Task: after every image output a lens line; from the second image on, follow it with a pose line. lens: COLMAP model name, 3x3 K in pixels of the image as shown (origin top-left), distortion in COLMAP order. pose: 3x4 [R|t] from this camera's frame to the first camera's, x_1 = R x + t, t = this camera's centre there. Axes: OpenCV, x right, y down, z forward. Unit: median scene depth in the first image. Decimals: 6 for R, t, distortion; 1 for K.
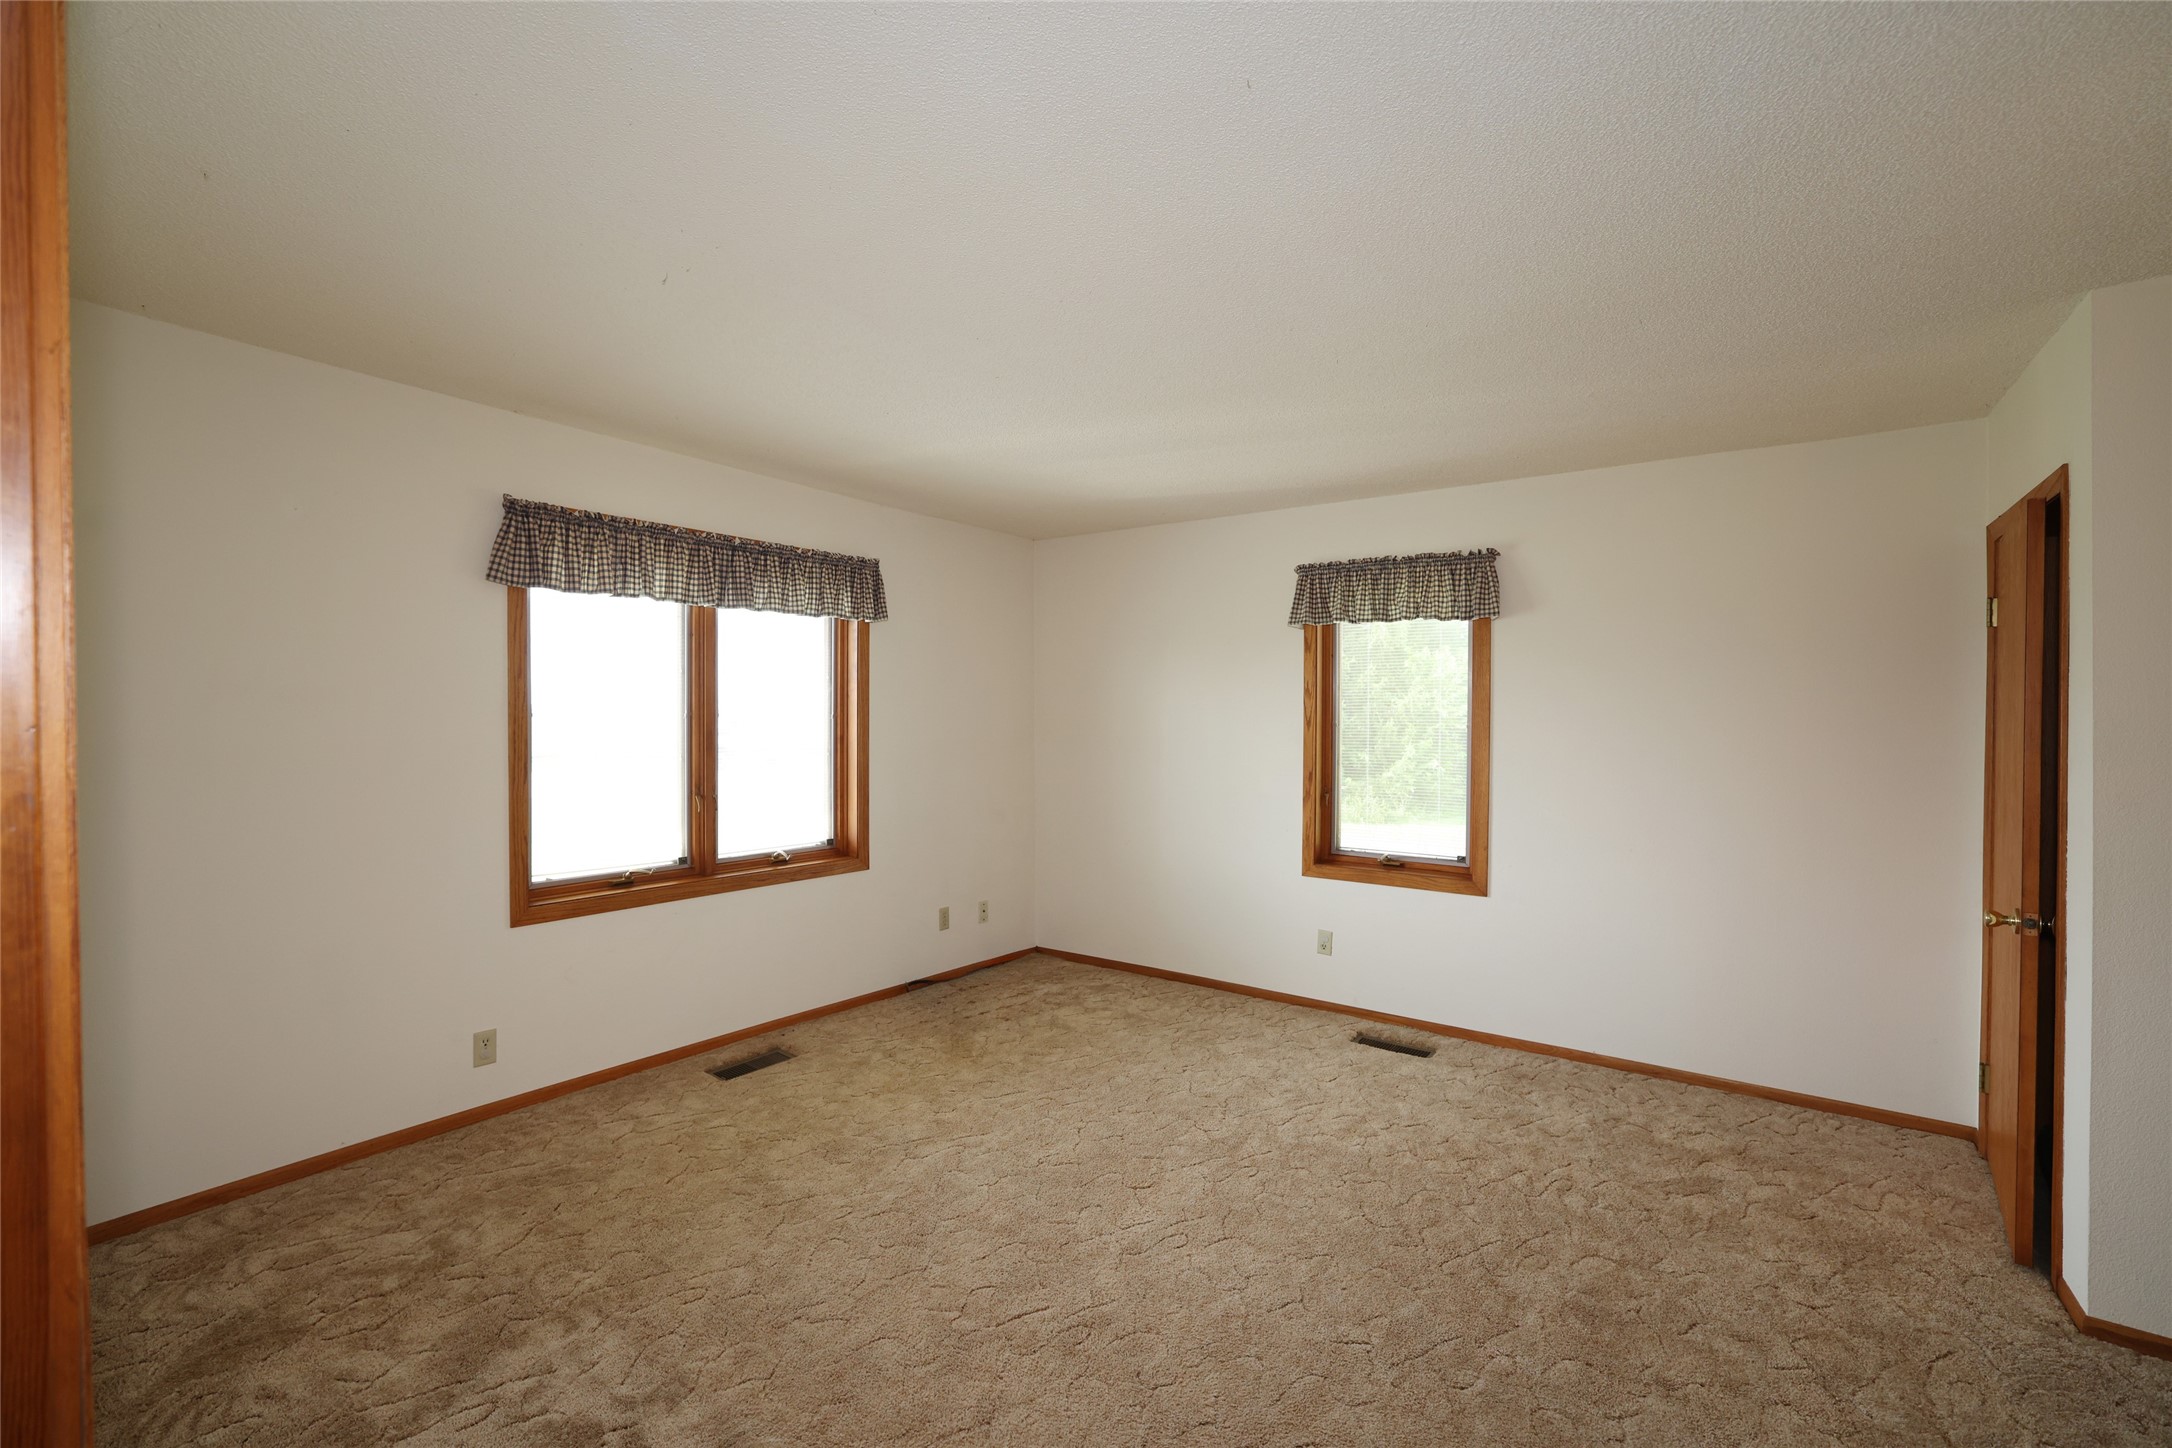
lens RADIAL K [[929.9, 0, 1079.8], [0, 929.9, 730.0], [0, 0, 1]] dist [-0.050756, 0.020046]
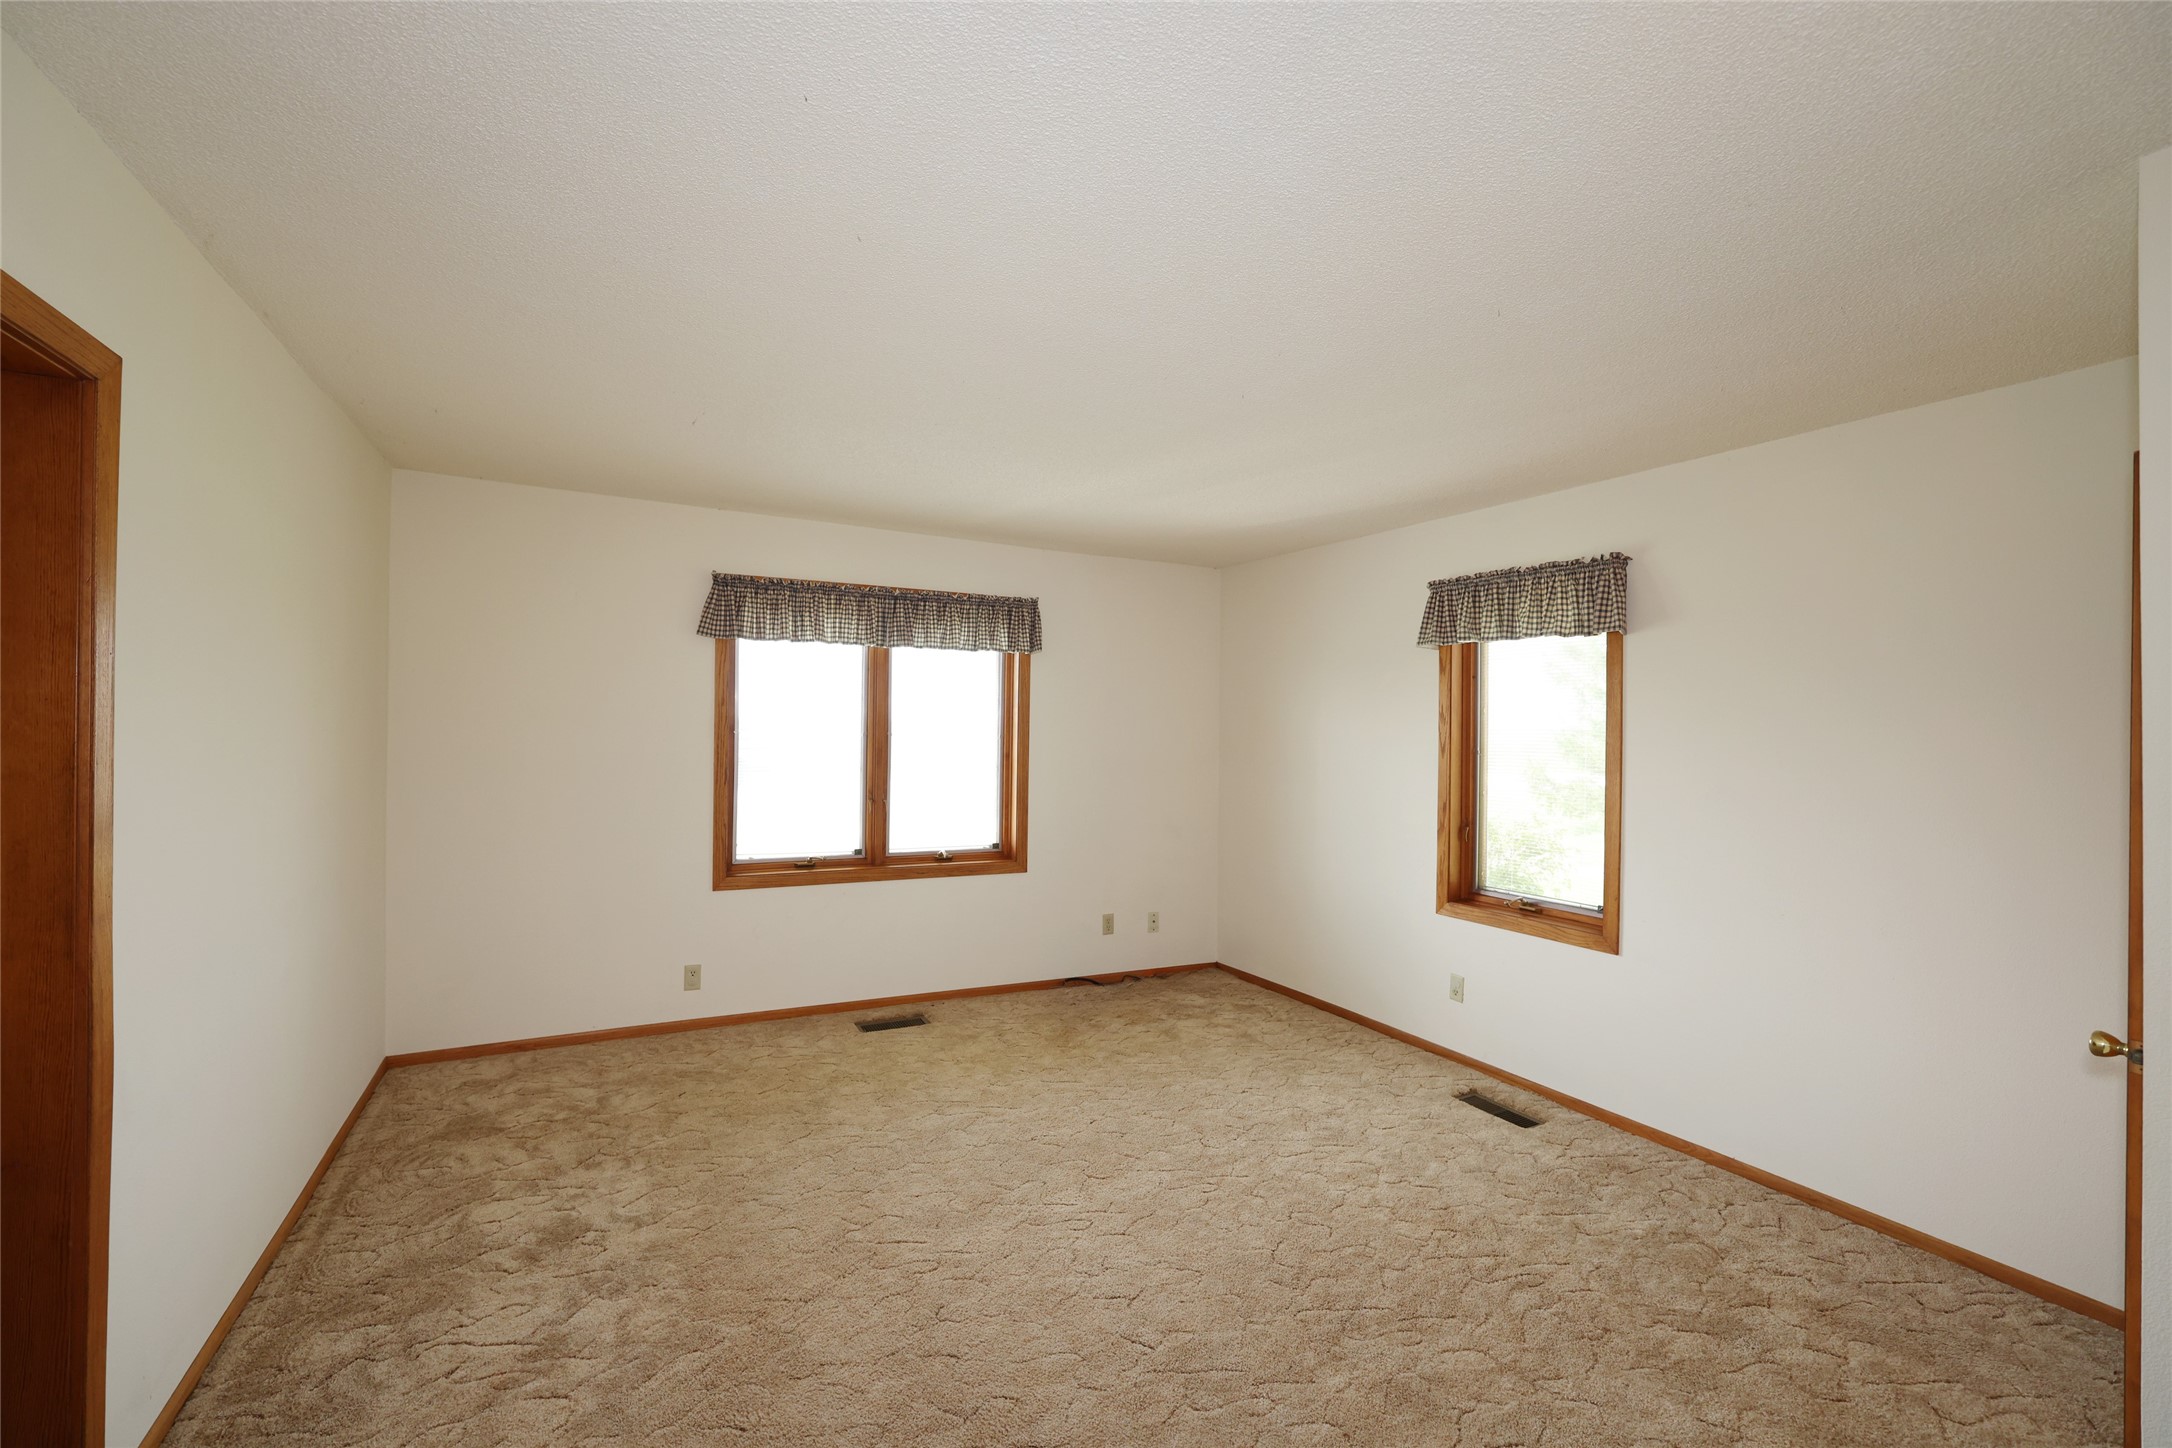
lens RADIAL K [[929.9, 0, 1079.8], [0, 929.9, 730.0], [0, 0, 1]] dist [-0.050756, 0.020046]
pose [[0.900108, 0.009525, -0.435562, 0.366720], [-0.017954, 0.999723, -0.015239, -0.007628], [0.435296, 0.021537, 0.900030, 0.005877]]
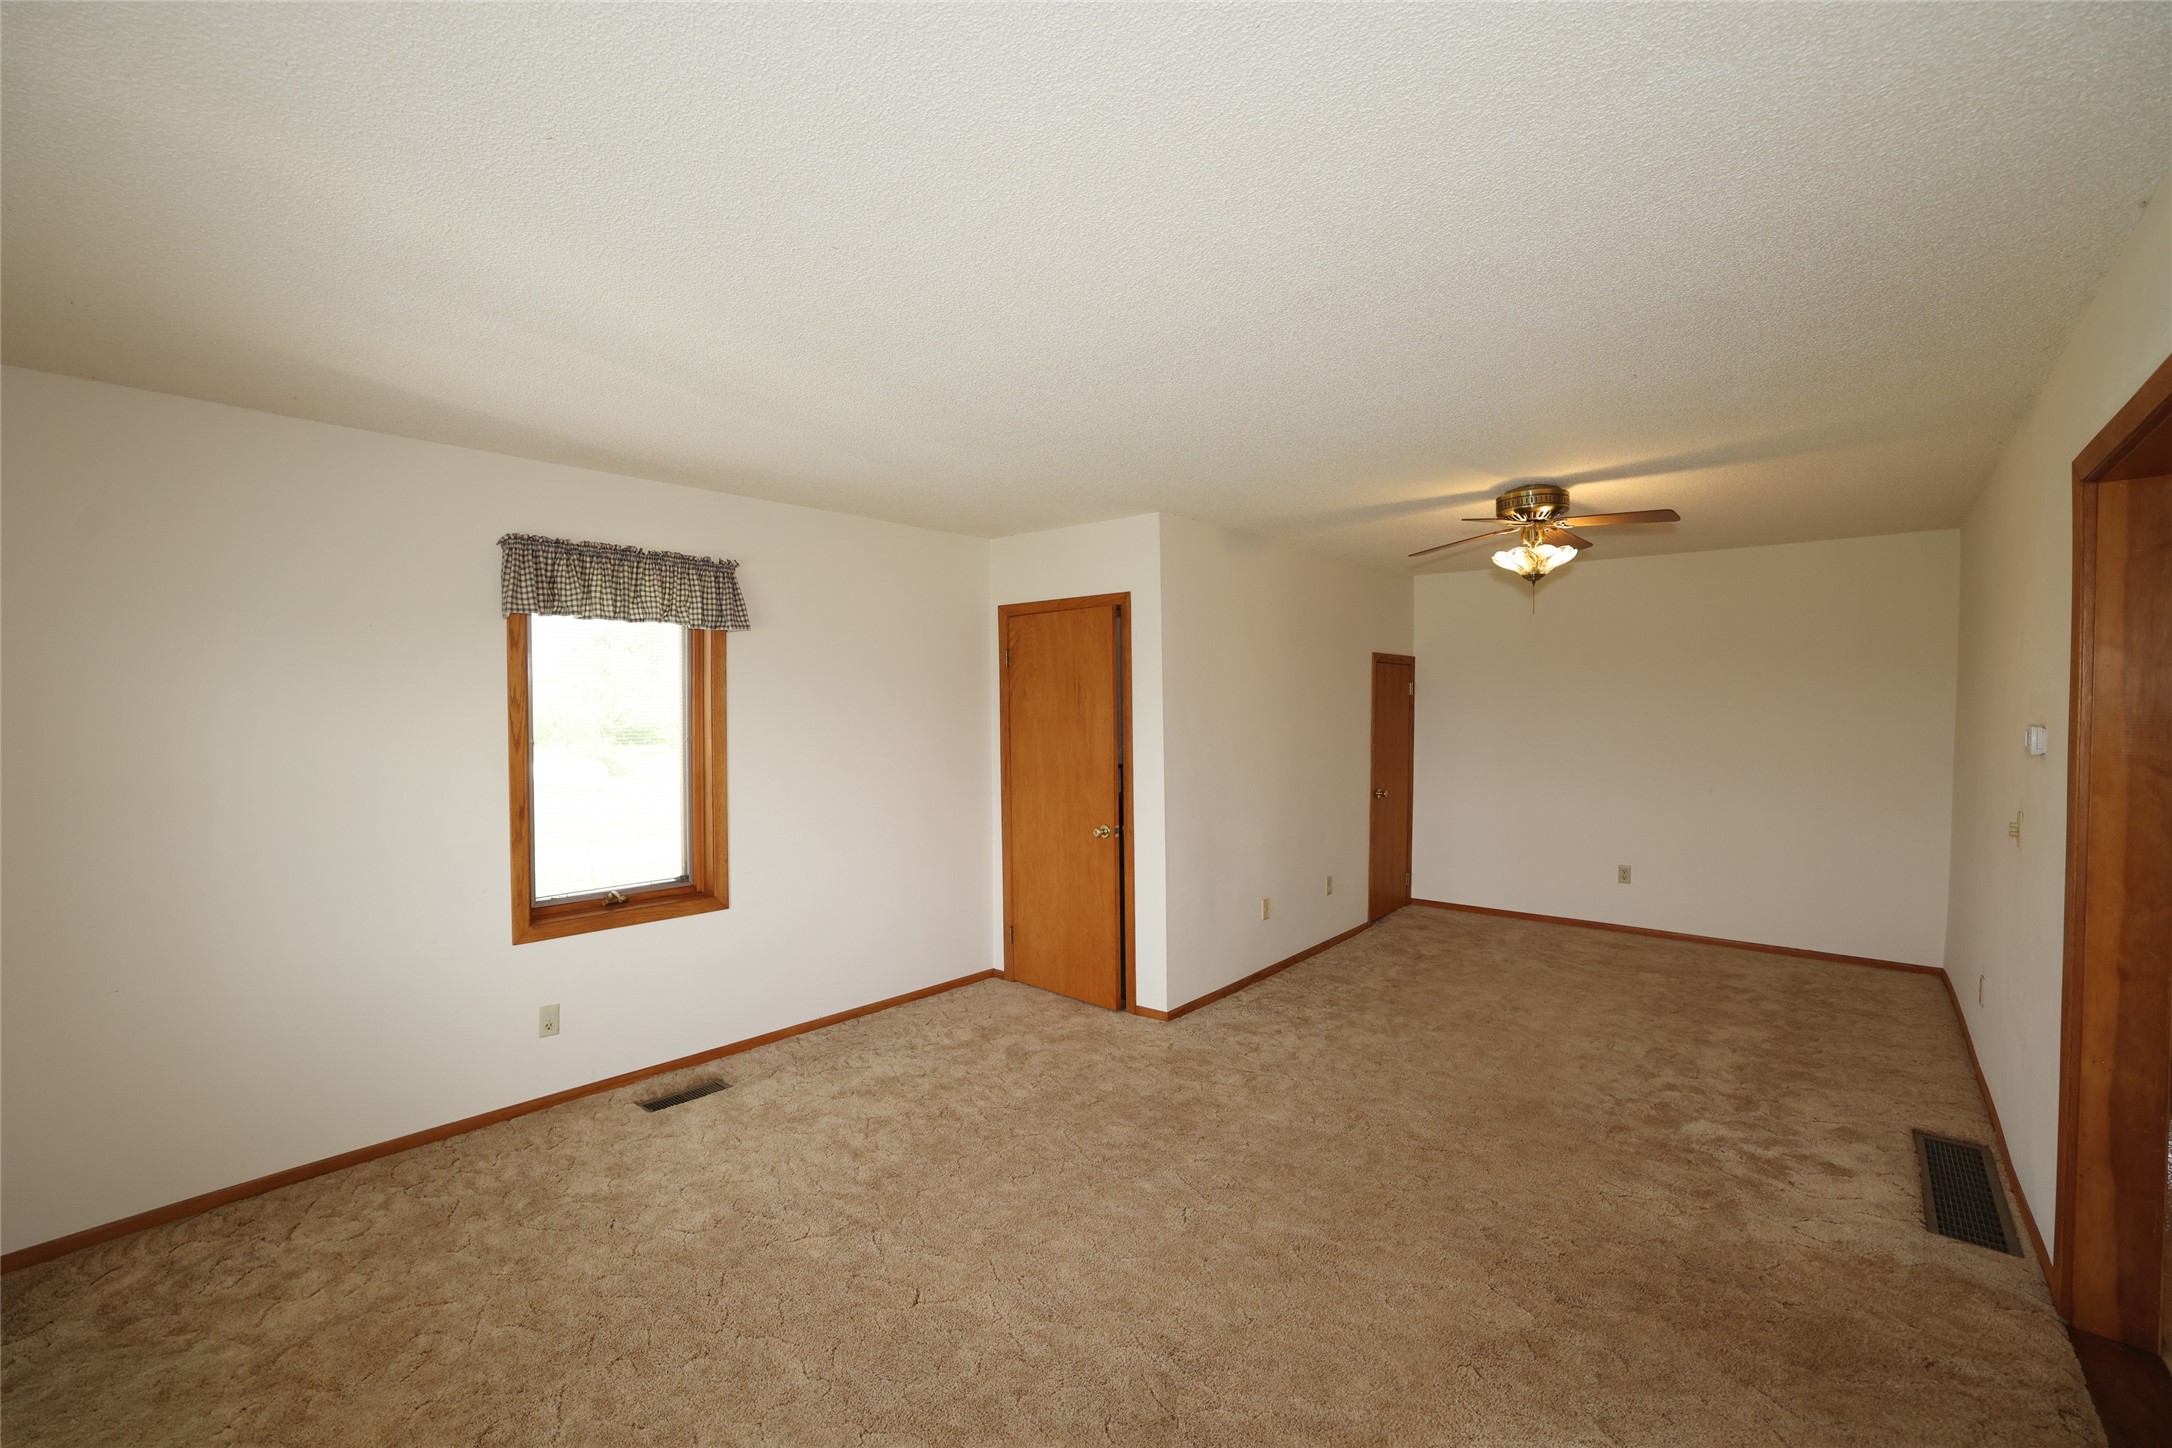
lens RADIAL K [[929.9, 0, 1079.8], [0, 929.9, 730.0], [0, 0, 1]] dist [-0.050756, 0.020046]
pose [[0.074383, -0.032171, 0.996711, -0.530776], [0.023988, 0.999248, 0.030462, -0.034296], [-0.996941, 0.021643, 0.075099, 0.551032]]
